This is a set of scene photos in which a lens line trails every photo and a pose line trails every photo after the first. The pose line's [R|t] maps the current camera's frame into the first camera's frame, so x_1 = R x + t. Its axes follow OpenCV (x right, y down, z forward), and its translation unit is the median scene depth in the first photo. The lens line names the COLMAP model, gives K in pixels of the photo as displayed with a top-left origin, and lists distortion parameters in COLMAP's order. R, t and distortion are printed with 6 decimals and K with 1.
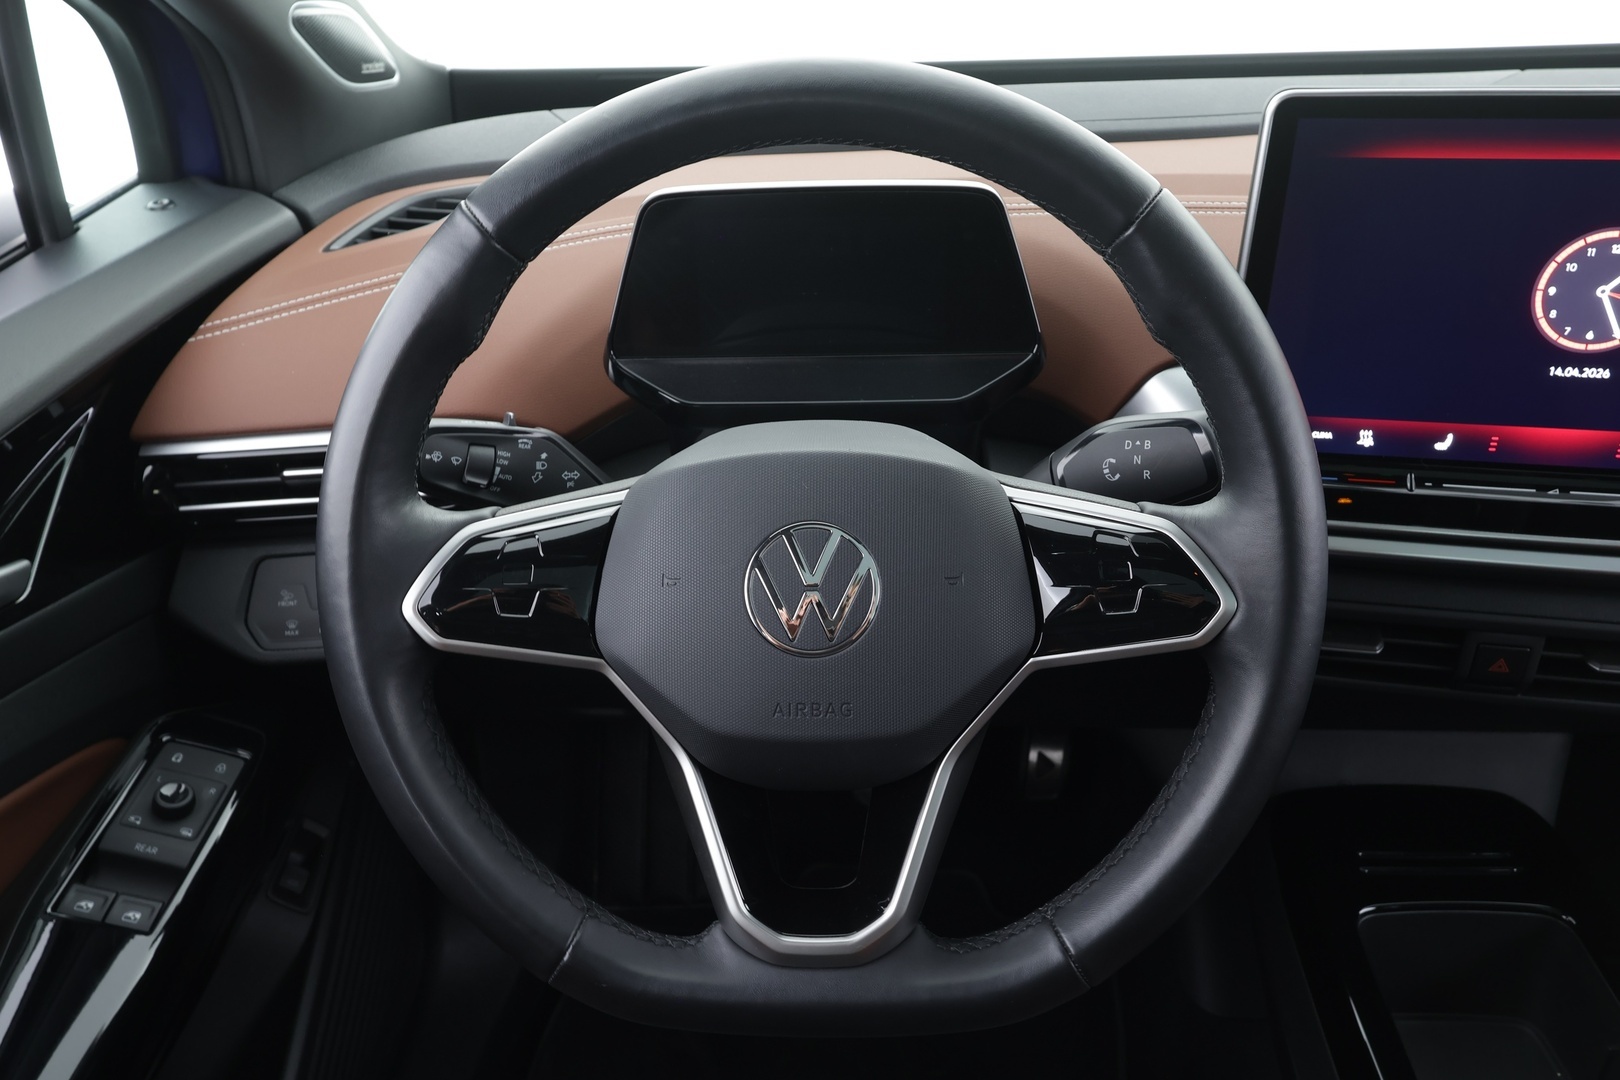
lens RADIAL K [[1155.2, 0, 810.0], [0, 1155.2, 540.0], [0, 0, 1]] dist [-0.003819, 0.025116]
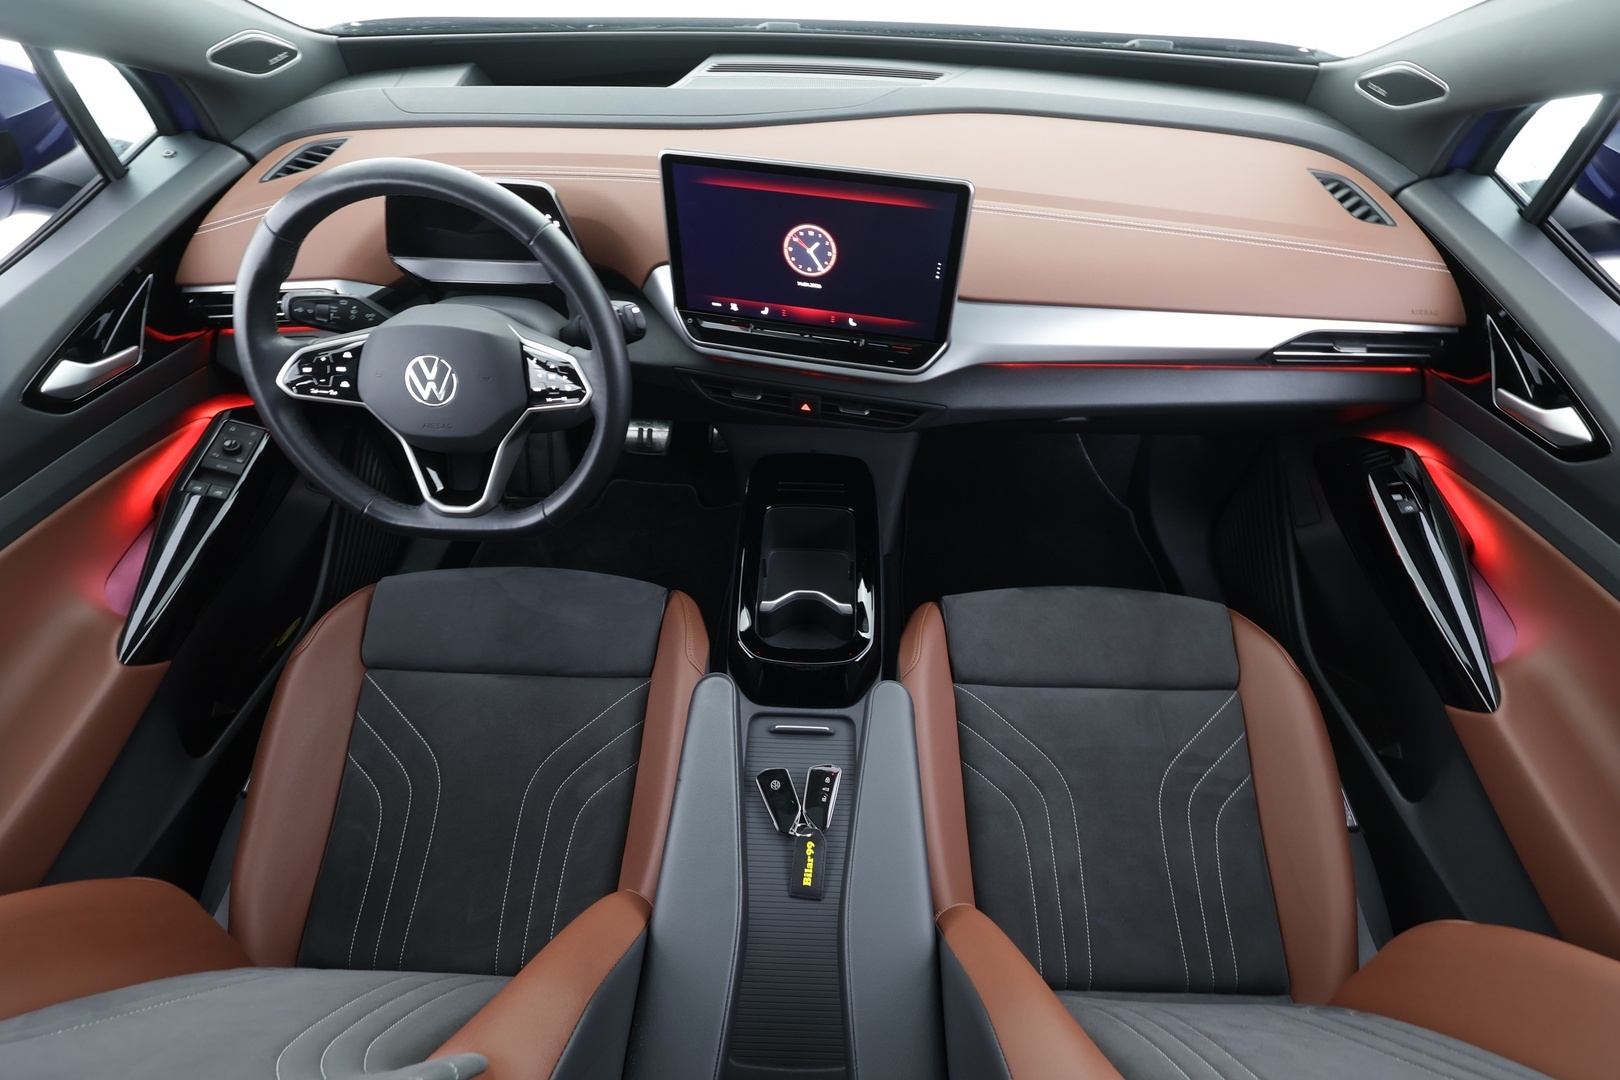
lens RADIAL K [[750.8, 0, 810.0], [0, 750.8, 540.0], [0, 0, 1]] dist [-0.017702, 0.012891]
pose [[0.998962, 0.027302, 0.036463, 0.626164], [-0.038347, 0.936089, 0.349667, -0.190941], [-0.024586, -0.350702, 0.936164, -0.571943]]
